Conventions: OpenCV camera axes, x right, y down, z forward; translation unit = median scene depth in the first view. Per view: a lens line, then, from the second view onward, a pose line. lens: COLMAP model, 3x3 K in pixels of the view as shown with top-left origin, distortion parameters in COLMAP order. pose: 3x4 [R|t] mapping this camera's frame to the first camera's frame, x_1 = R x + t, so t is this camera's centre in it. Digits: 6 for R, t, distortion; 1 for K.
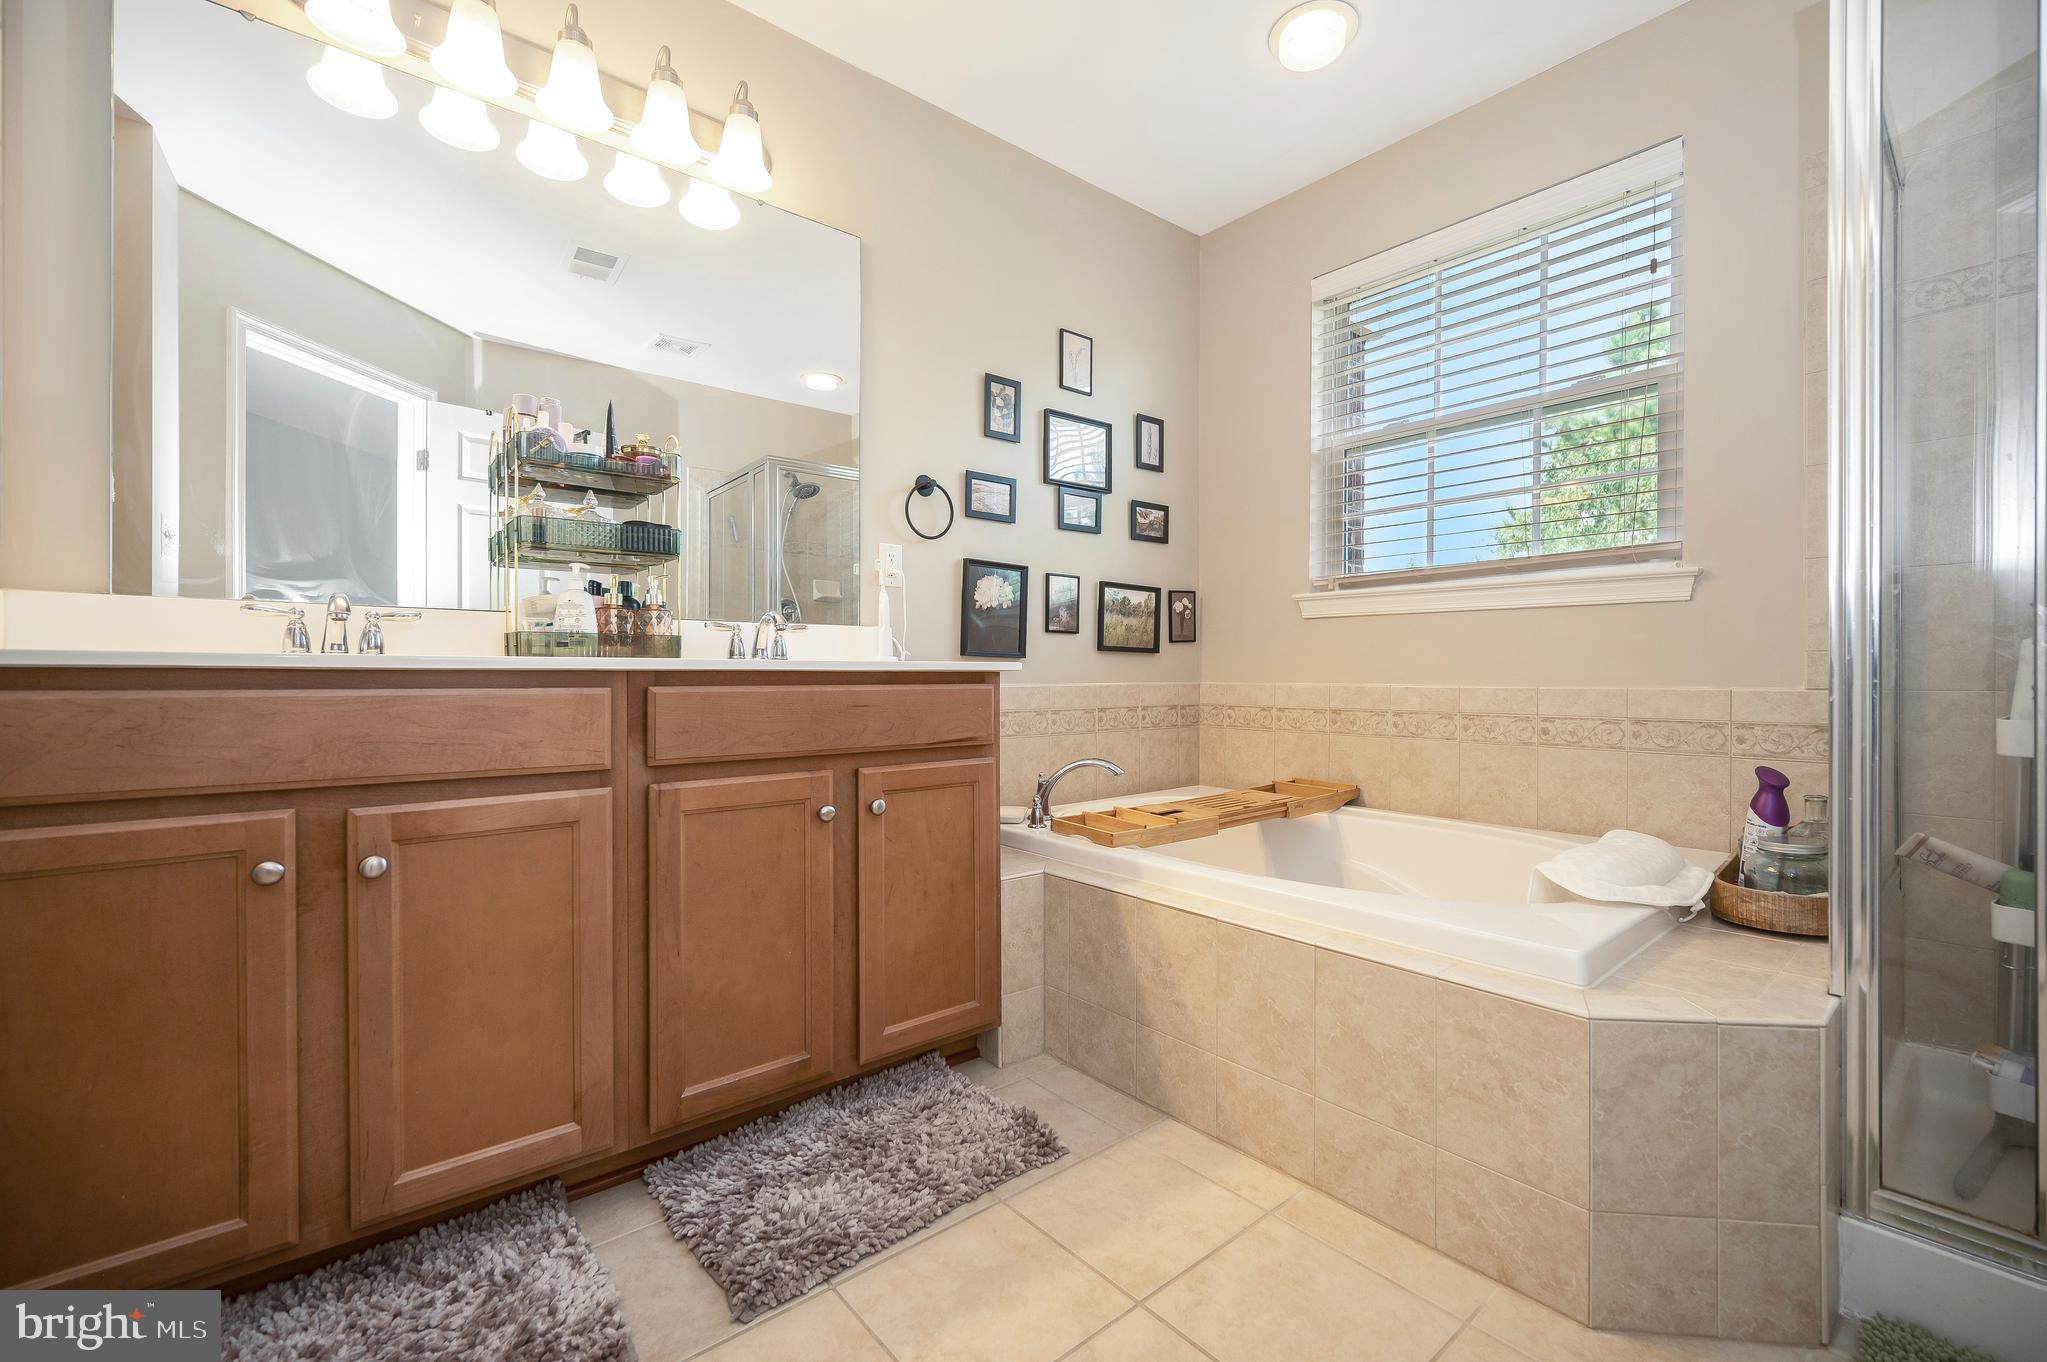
lens RADIAL K [[873.8, 0, 1023.5], [0, 873.8, 681.0], [0, 0, 1]] dist [-0.000359, 0.000302]
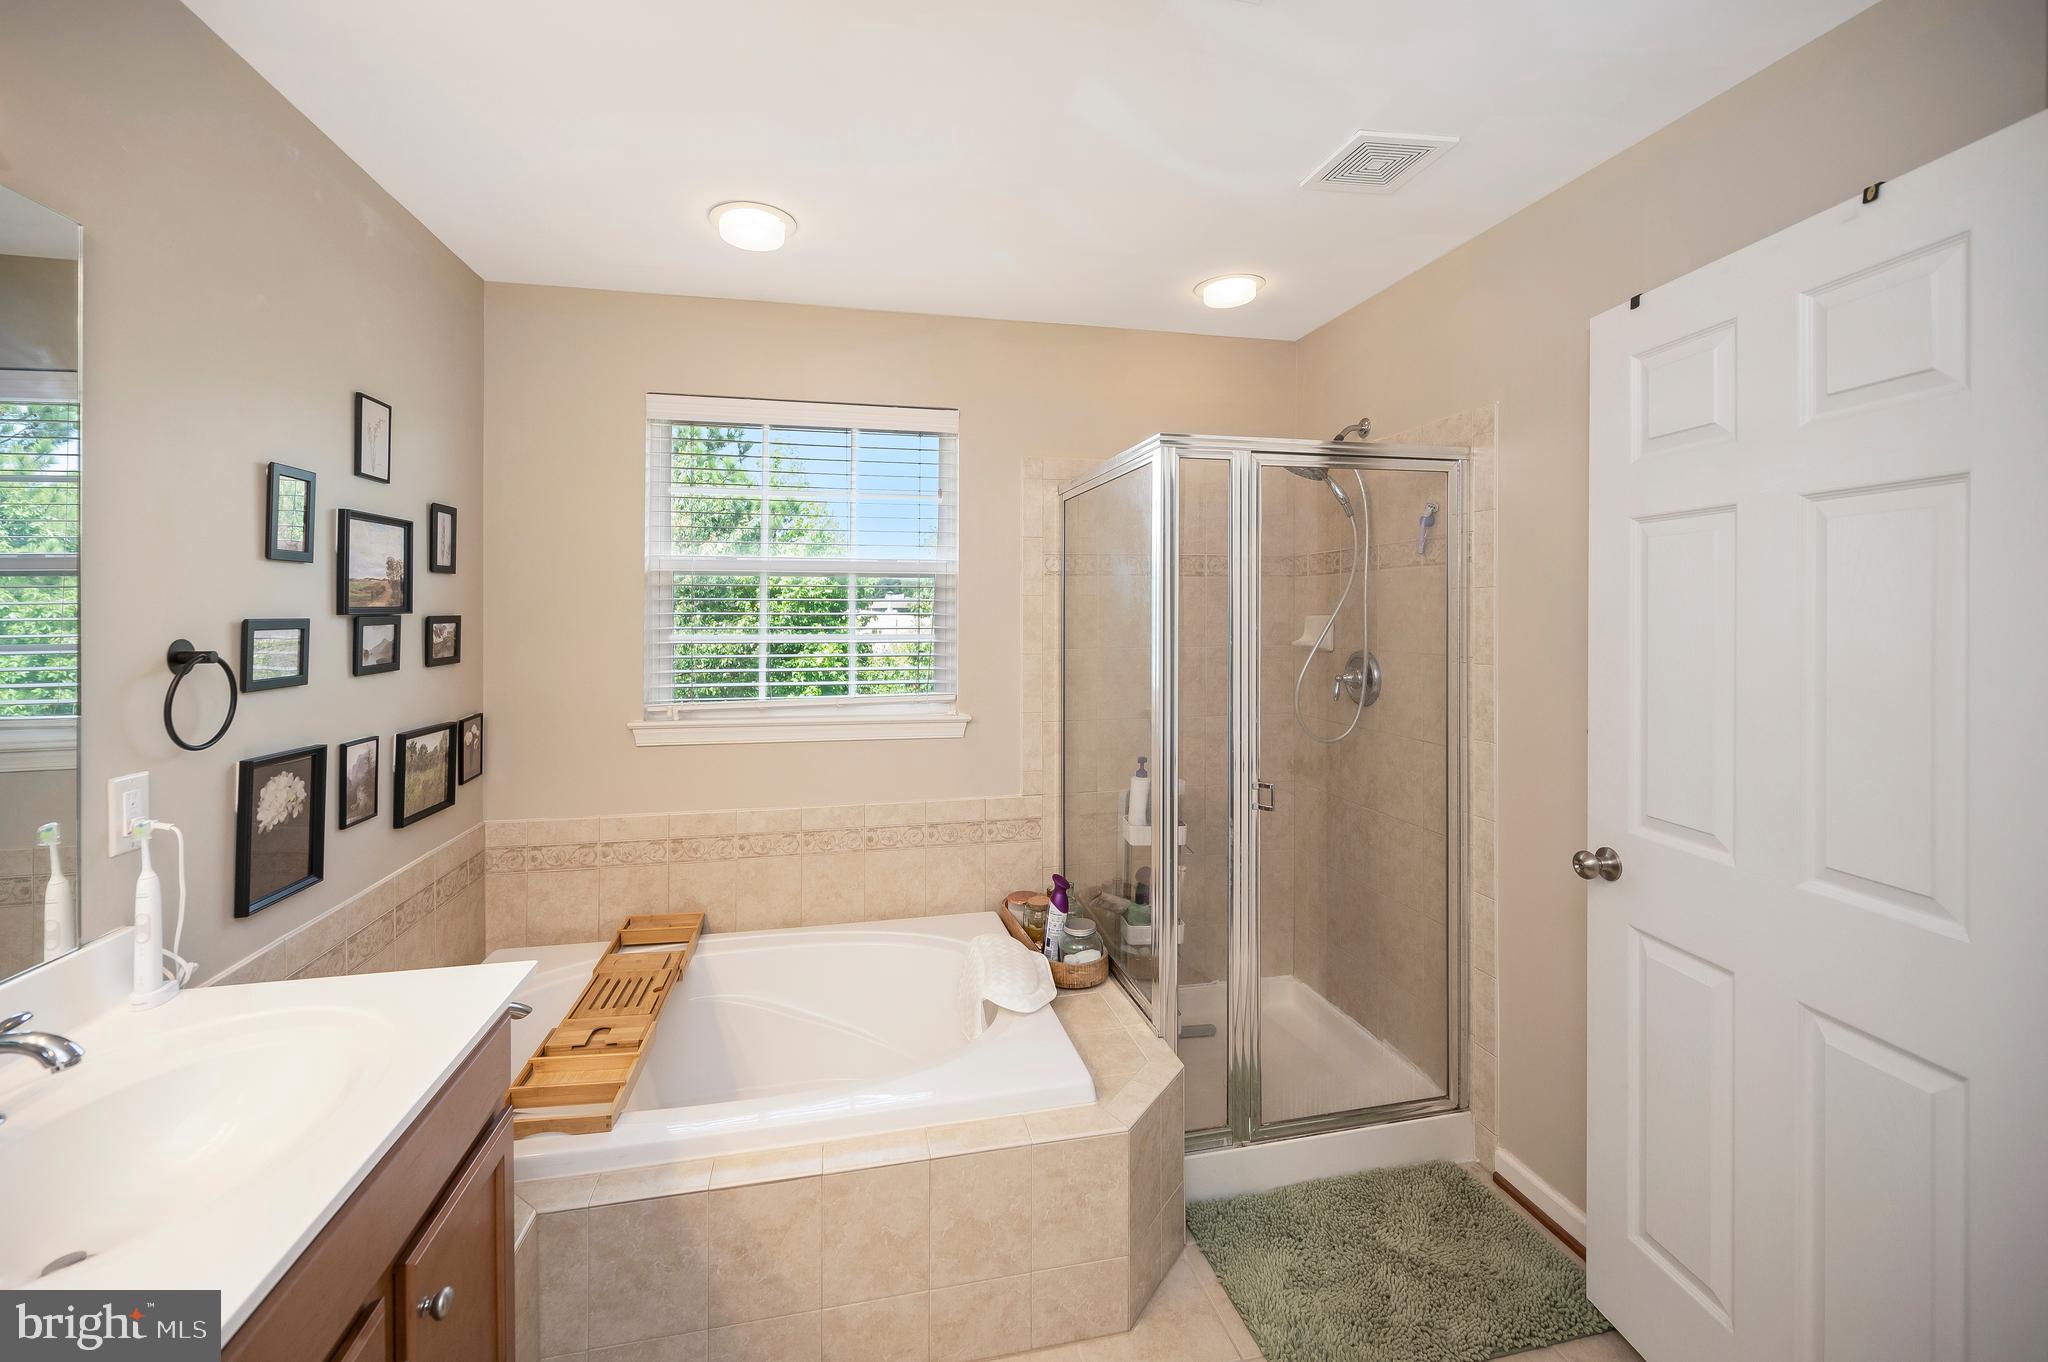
lens RADIAL K [[853.8, 0, 1038.0], [0, 853.8, 615.4], [0, 0, 1]] dist [-0.001211, 0.000190]
pose [[0.447916, -0.002044, 0.894073, -0.347958], [0.000675, 0.999998, 0.001948, -0.238368], [-0.894076, -0.000269, 0.447916, 0.214084]]
